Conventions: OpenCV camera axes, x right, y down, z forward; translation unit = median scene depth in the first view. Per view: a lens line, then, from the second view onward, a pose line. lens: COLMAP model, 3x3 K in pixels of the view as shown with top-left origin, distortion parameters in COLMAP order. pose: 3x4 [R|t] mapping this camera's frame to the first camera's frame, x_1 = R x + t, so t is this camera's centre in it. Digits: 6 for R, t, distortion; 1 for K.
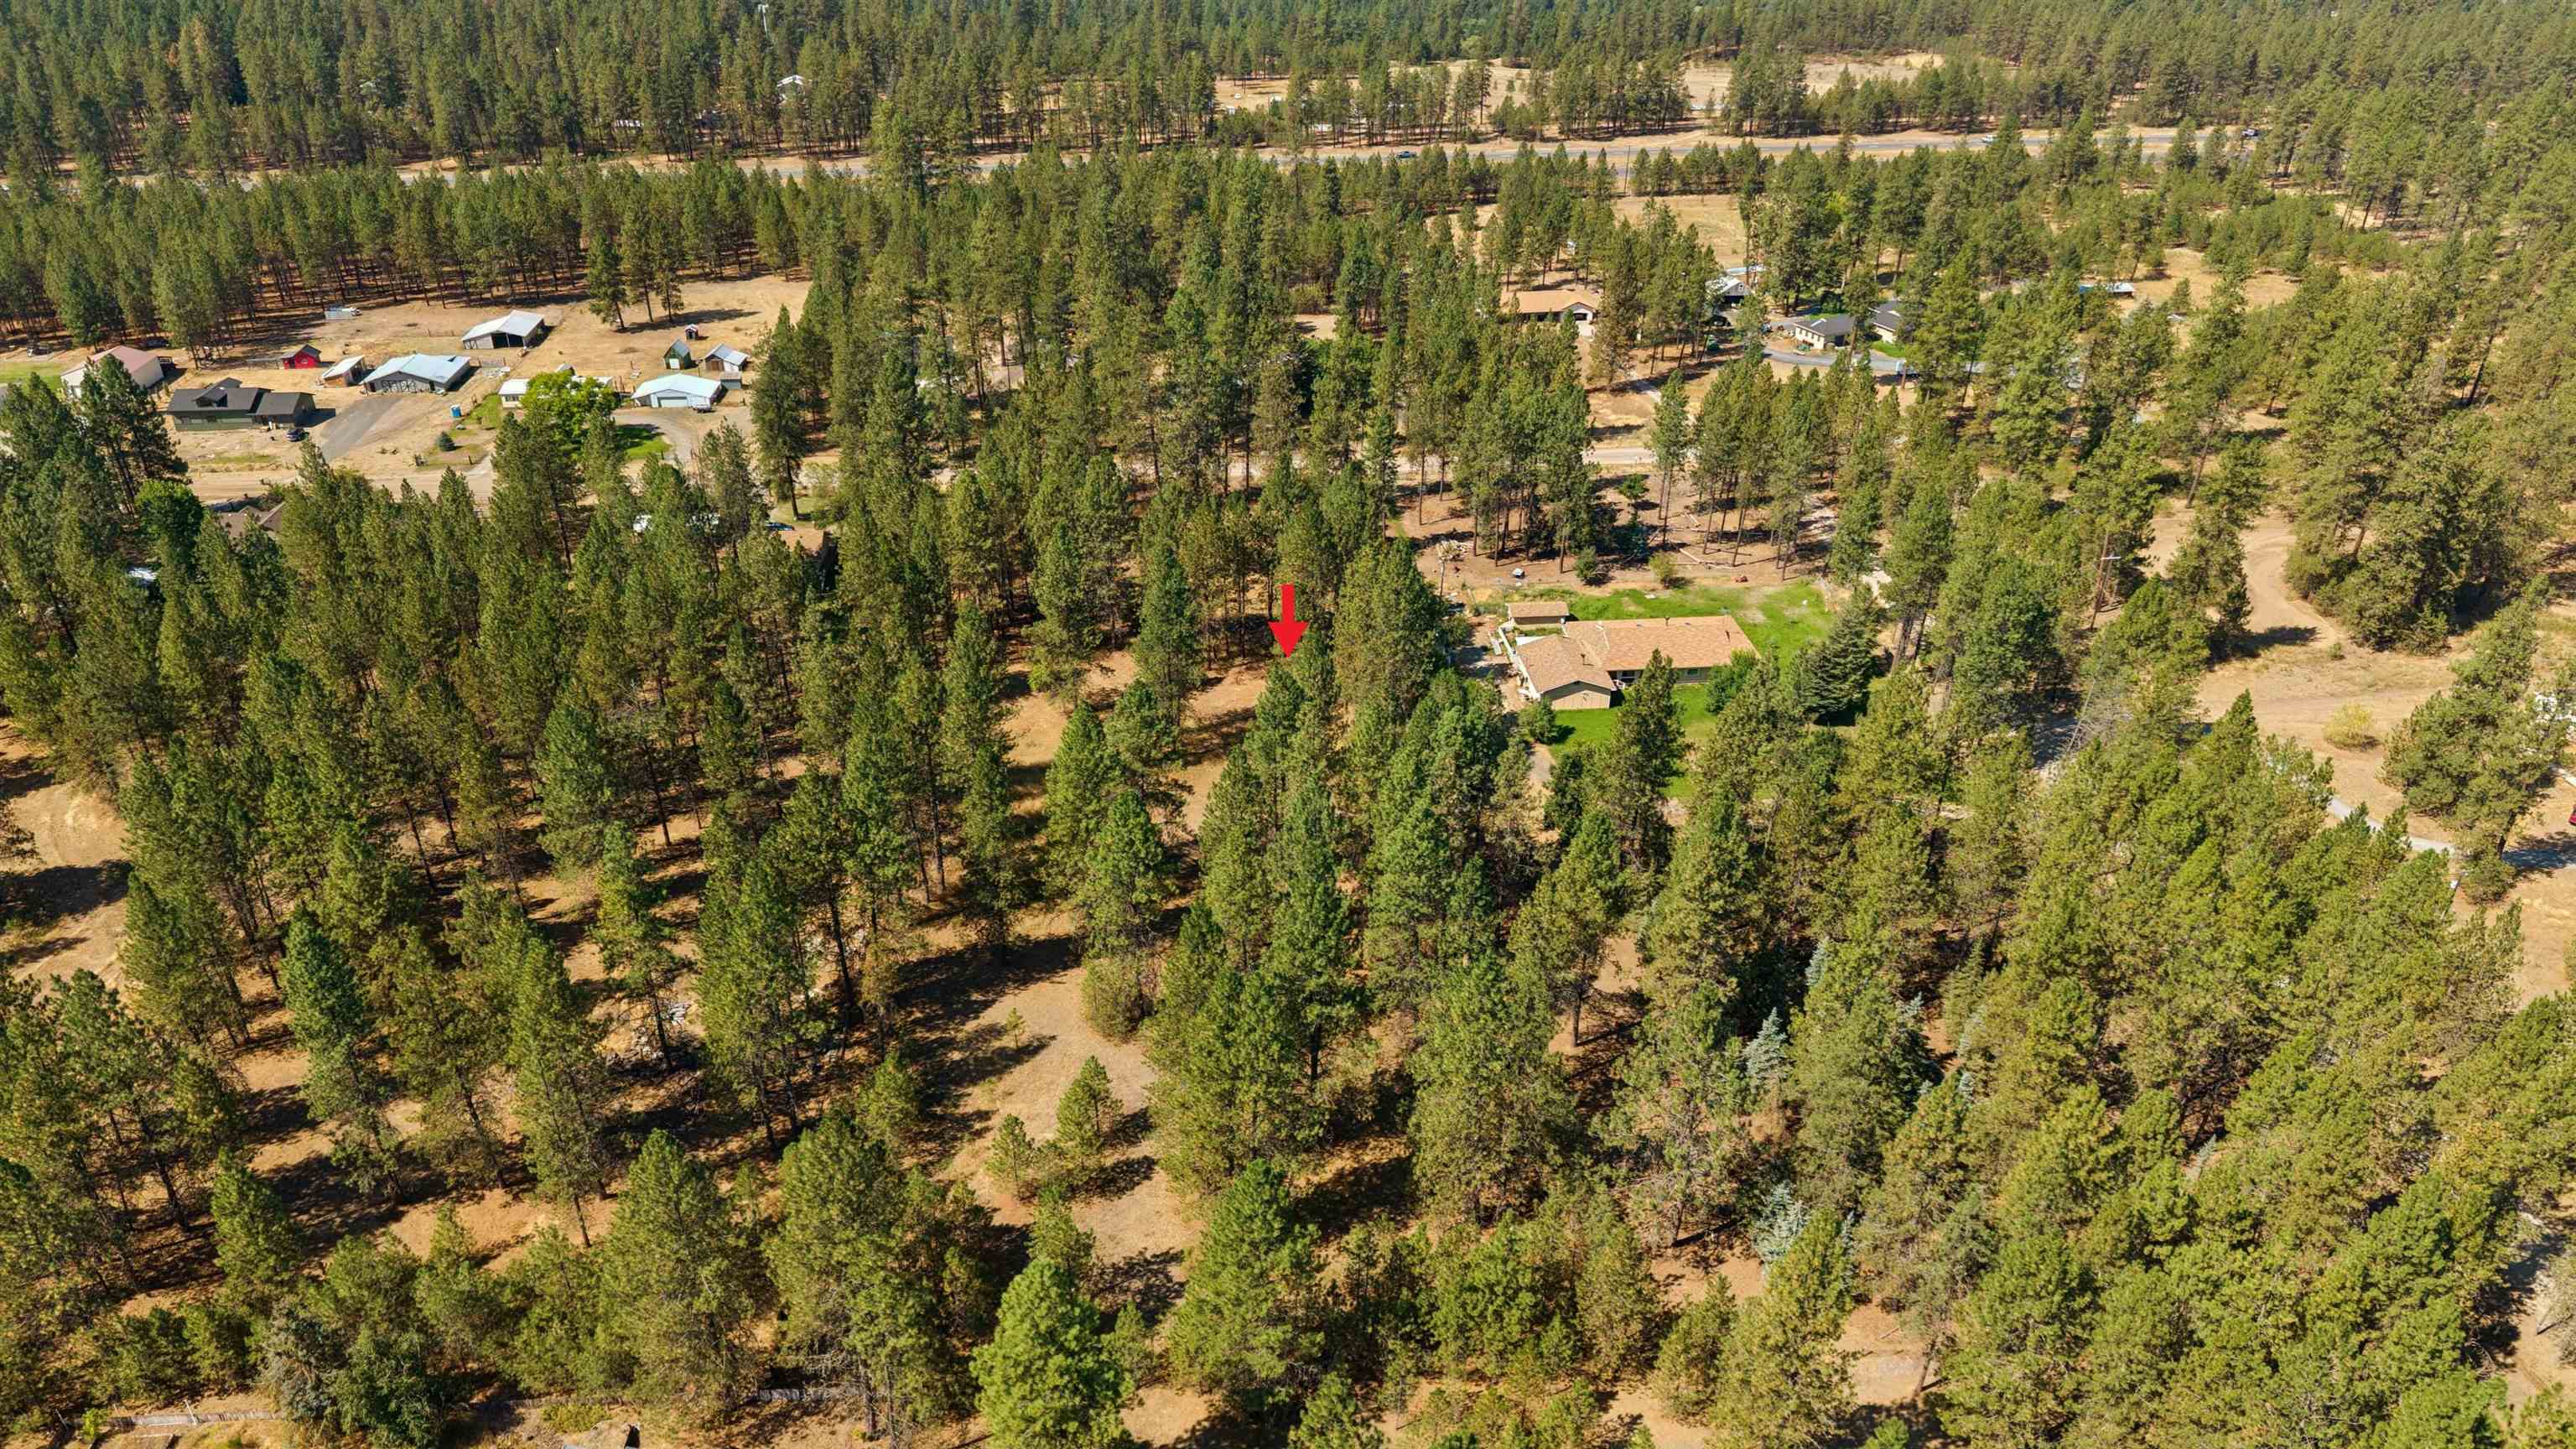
lens RADIAL K [[1728.3, 0, 1277.0], [0, 1728.3, 729.7], [0, 0, 1]] dist [0.021957, -0.021790]
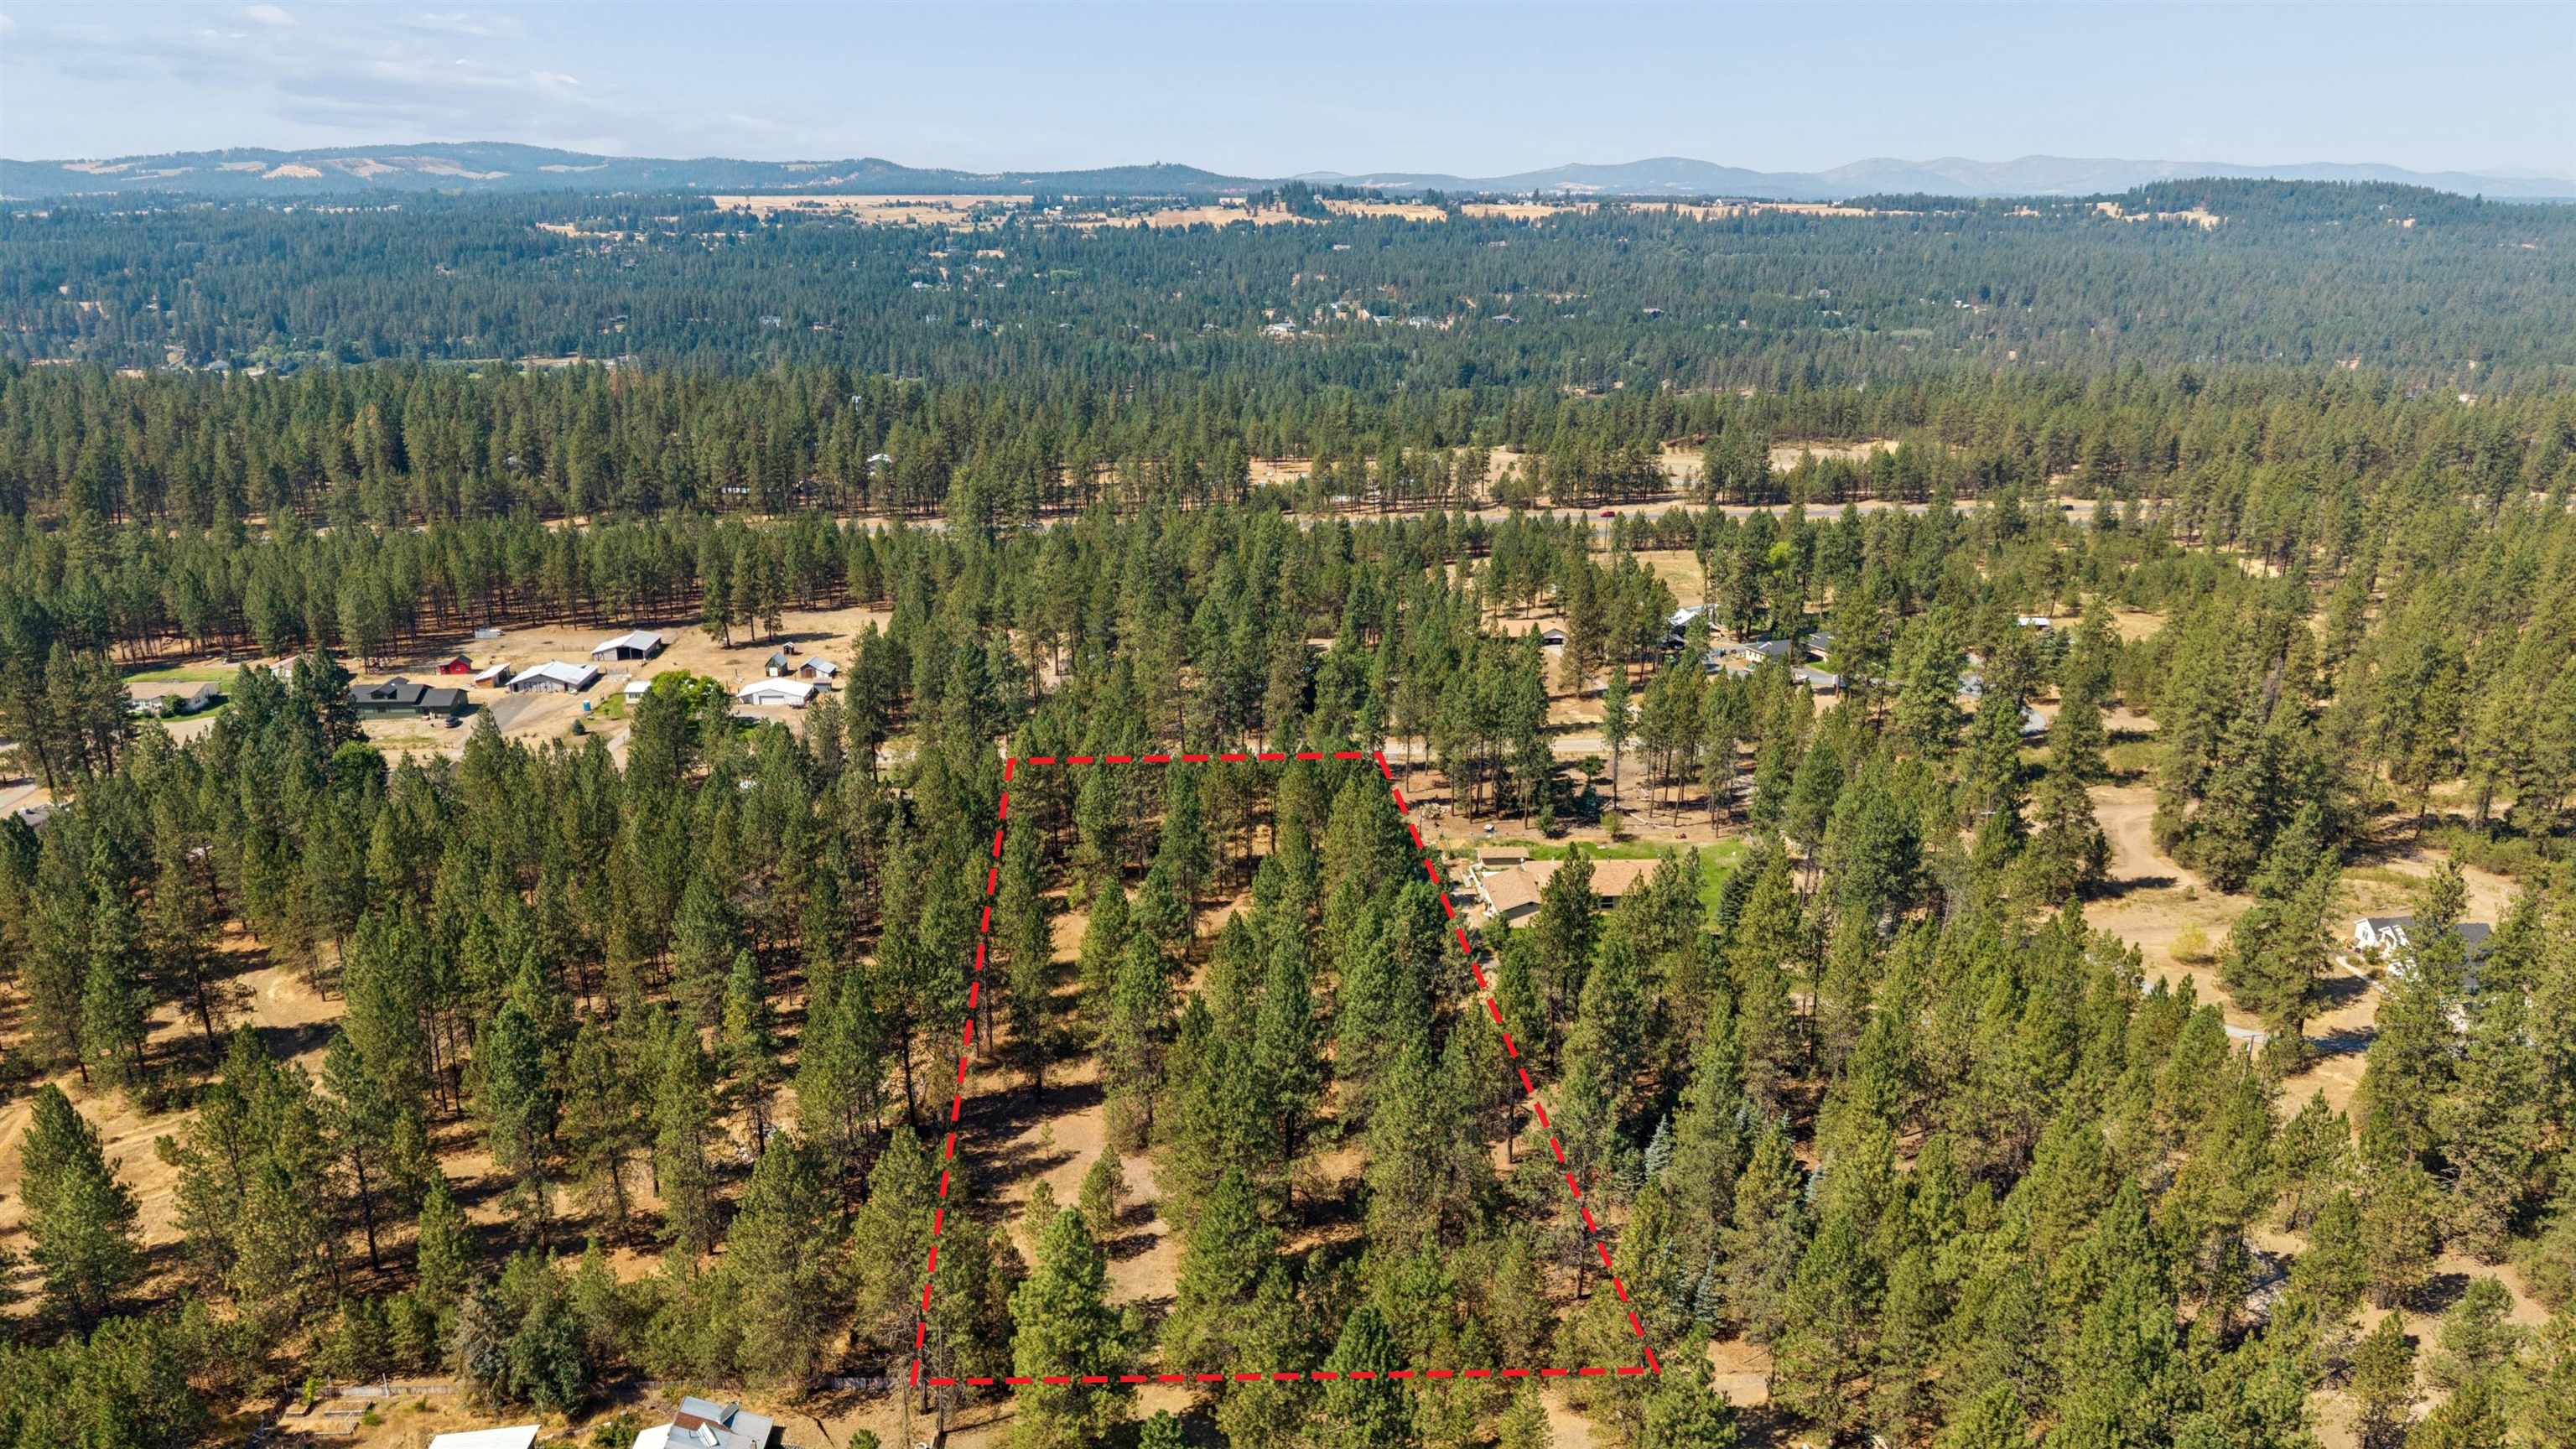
lens RADIAL K [[1730.0, 0, 1271.1], [0, 1730.0, 725.9], [0, 0, 1]] dist [0.054641, -0.082487]
pose [[0.999629, 0.006847, -0.026359, 0.026186], [-0.012399, 0.976170, -0.216652, 0.108749], [0.024248, 0.216898, 0.975893, -0.182305]]
